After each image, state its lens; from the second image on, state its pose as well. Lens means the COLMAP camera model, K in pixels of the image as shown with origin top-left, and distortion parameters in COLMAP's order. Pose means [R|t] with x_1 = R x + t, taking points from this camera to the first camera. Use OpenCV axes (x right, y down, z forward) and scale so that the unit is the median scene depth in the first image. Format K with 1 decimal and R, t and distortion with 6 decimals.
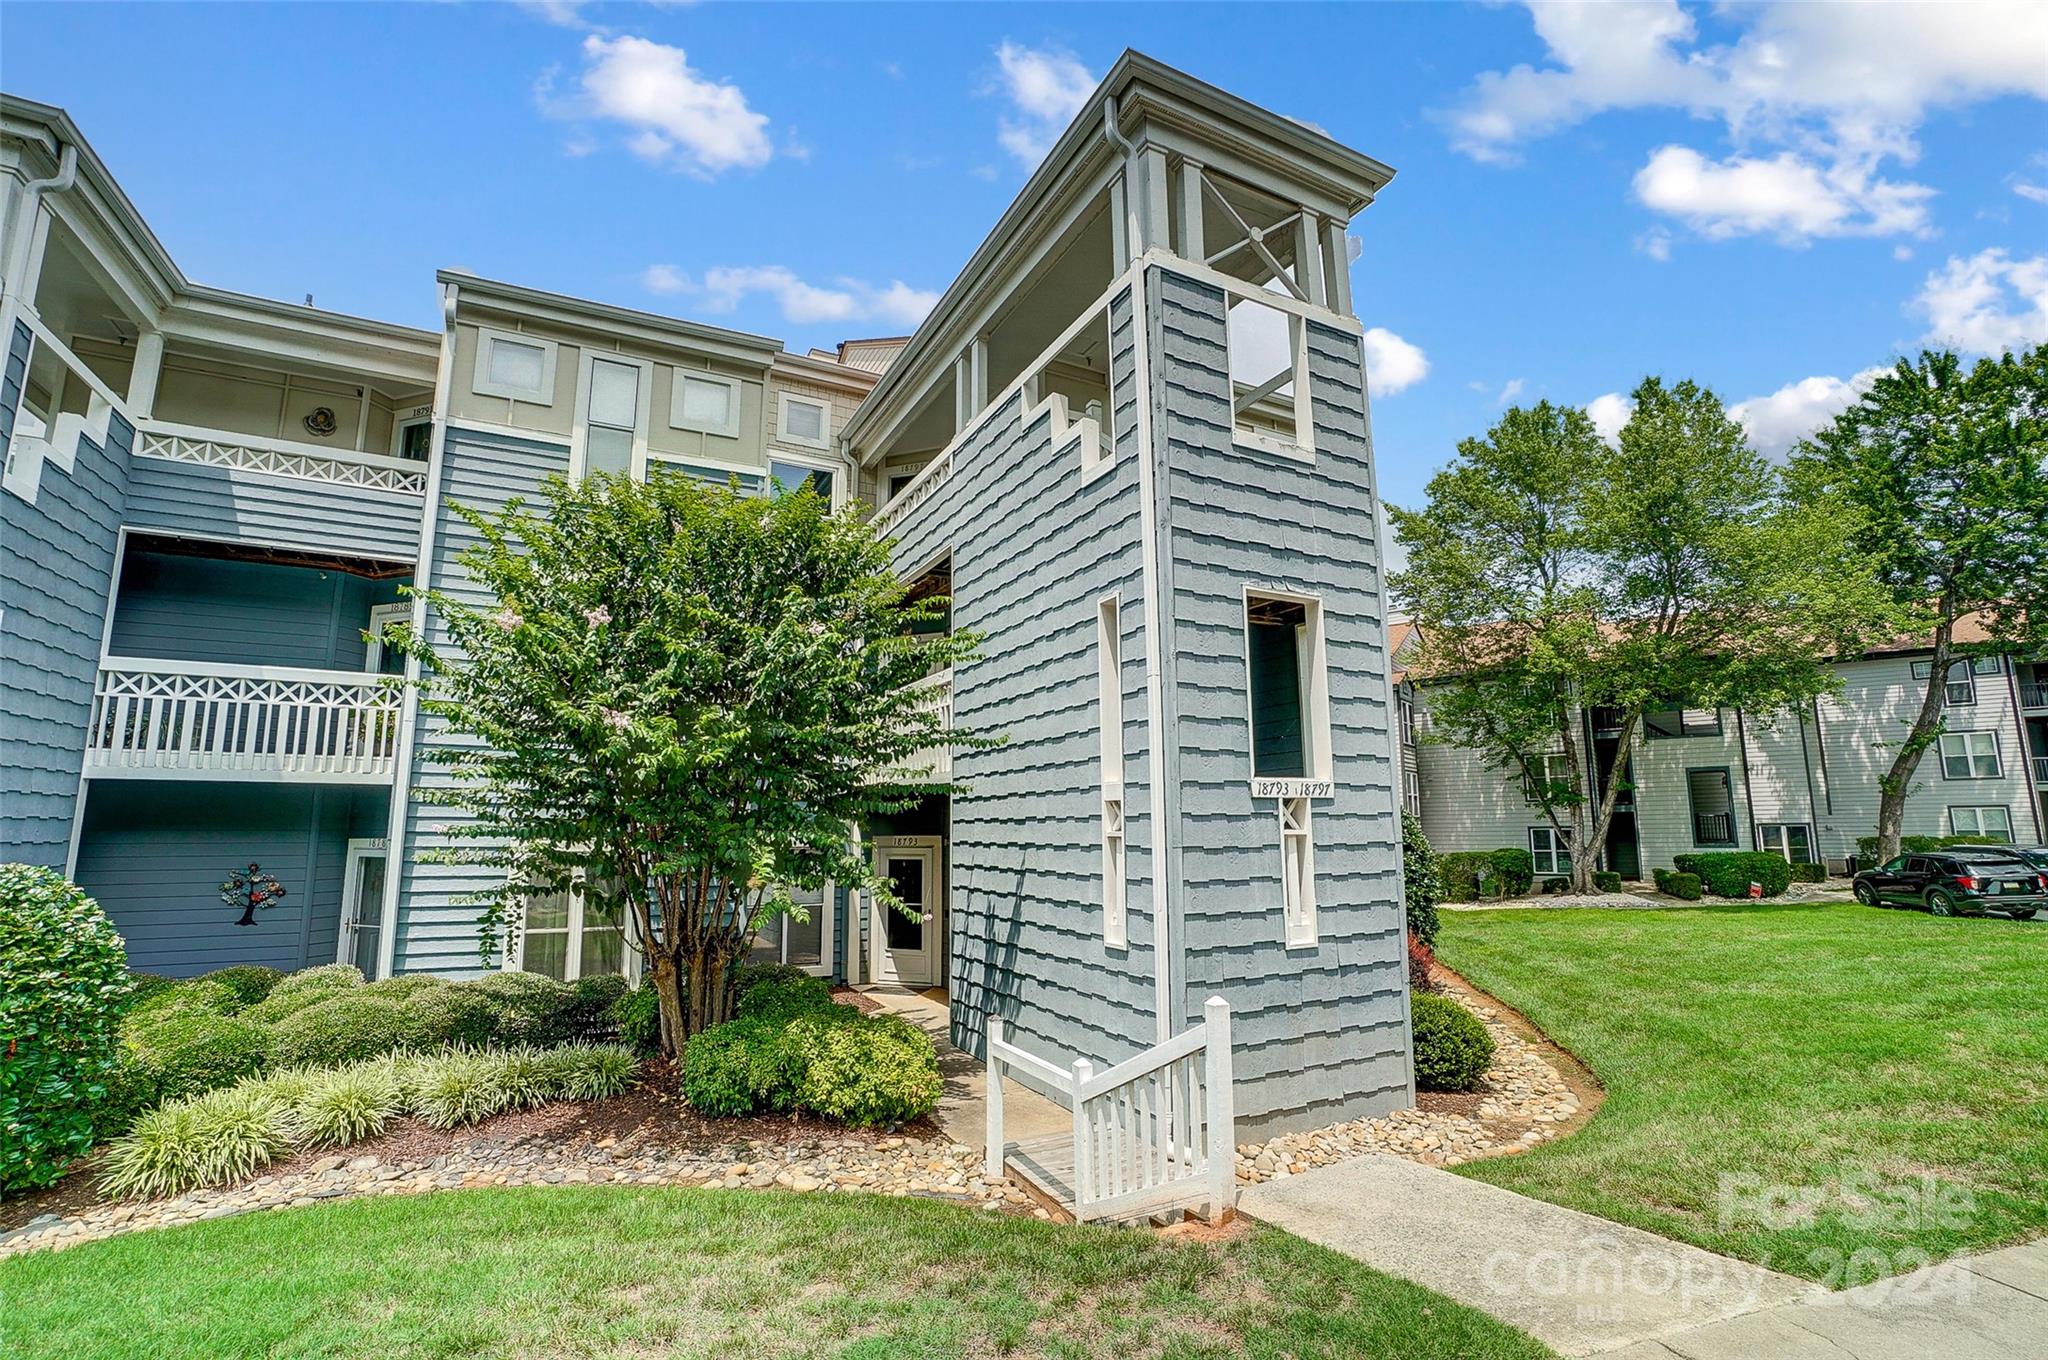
lens RADIAL K [[914.8, 0, 1007.8], [0, 914.8, 682.5], [0, 0, 1]] dist [-0.065415, 0.024268]
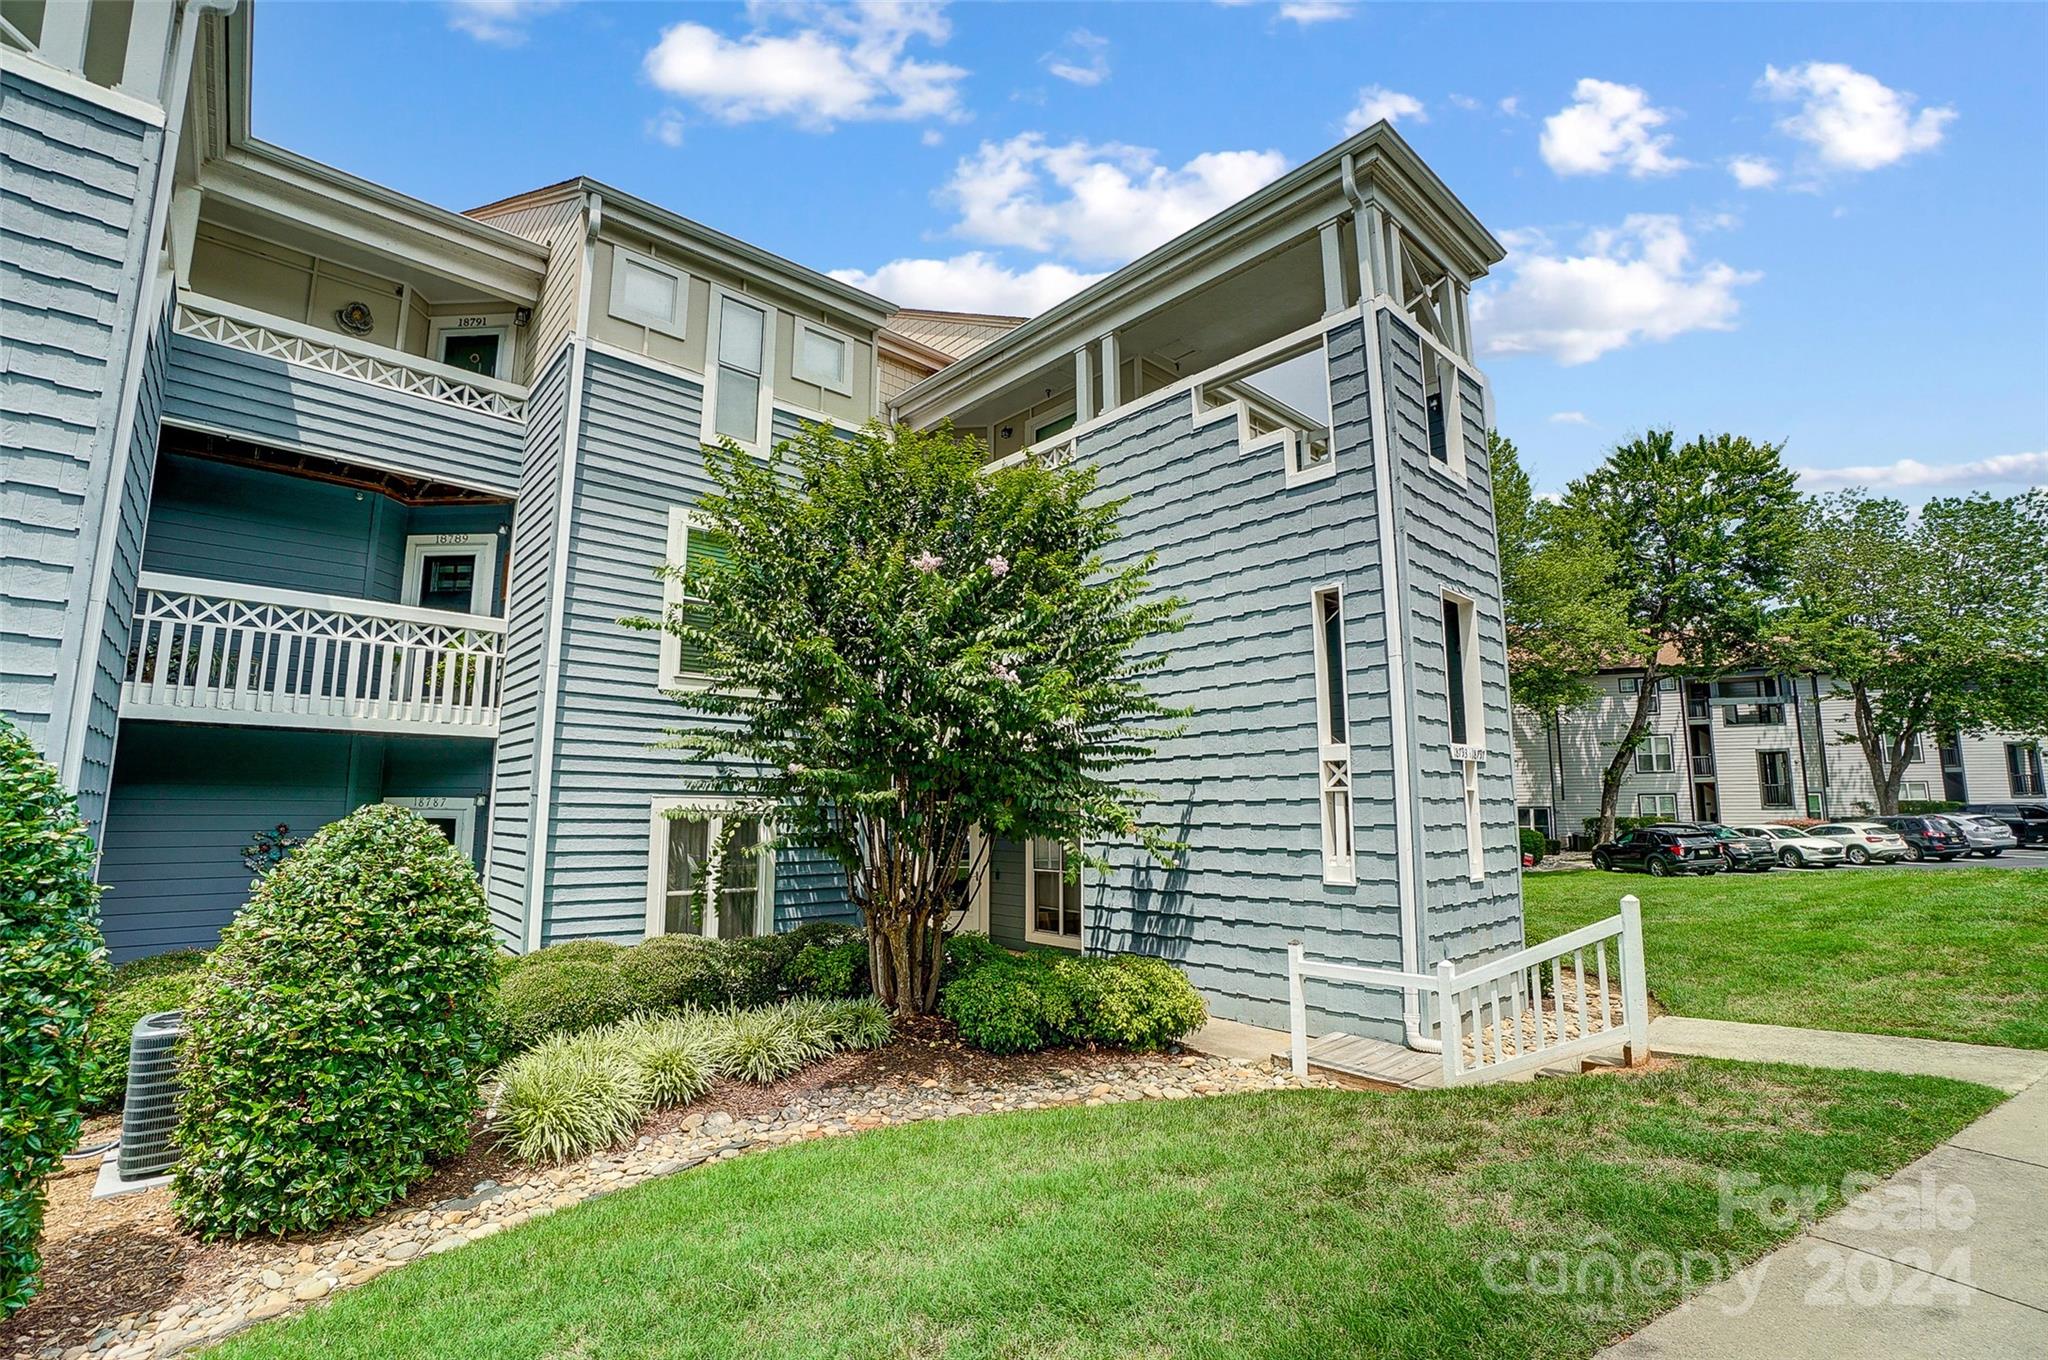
lens RADIAL K [[914.8, 0, 1007.8], [0, 914.8, 682.5], [0, 0, 1]] dist [-0.065415, 0.024268]
pose [[0.965879, 0.042249, 0.255524, -0.449072], [-0.046884, 0.998827, 0.012074, 0.026411], [-0.254714, -0.023642, 0.966727, -0.012990]]
